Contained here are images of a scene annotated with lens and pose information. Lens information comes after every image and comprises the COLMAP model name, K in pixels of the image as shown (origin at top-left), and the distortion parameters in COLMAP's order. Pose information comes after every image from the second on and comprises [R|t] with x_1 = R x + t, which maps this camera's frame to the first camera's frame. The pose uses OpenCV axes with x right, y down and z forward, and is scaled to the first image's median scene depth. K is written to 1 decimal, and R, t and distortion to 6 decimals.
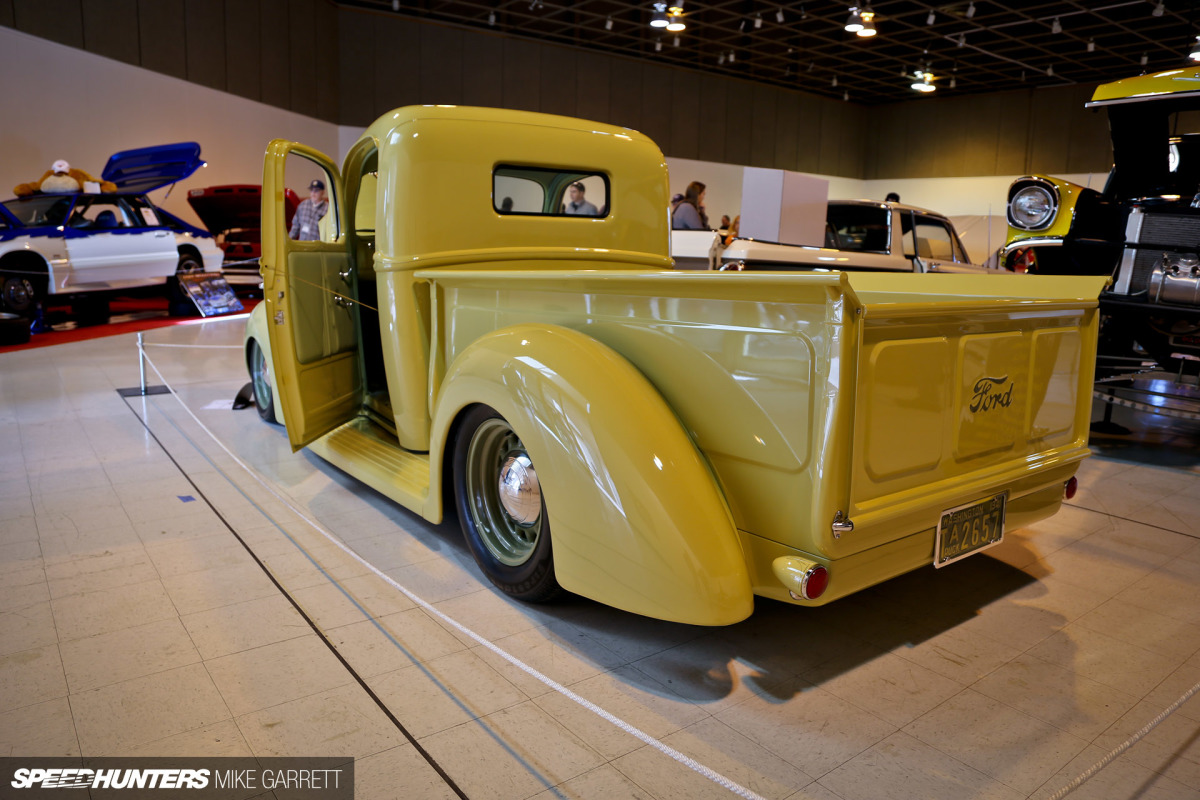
lens RADIAL K [[844.9, 0, 600.0], [0, 844.9, 400.0], [0, 0, 1]] dist [-0.121585, 0.067275]
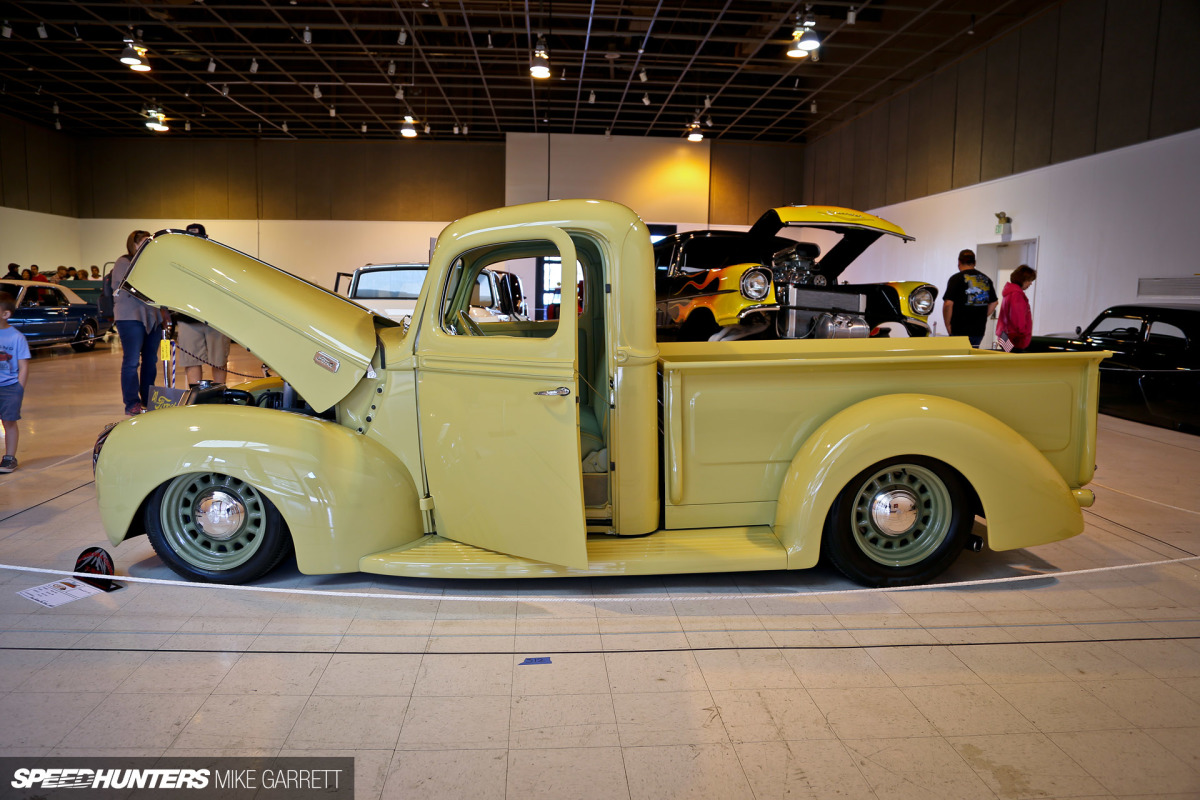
lens RADIAL K [[844.9, 0, 600.0], [0, 844.9, 400.0], [0, 0, 1]] dist [-0.121585, 0.067275]
pose [[0.542818, -0.118450, 0.831456, -0.966198], [0.151987, 0.987513, 0.041457, -0.135337], [-0.825984, 0.103867, 0.554042, 0.404359]]
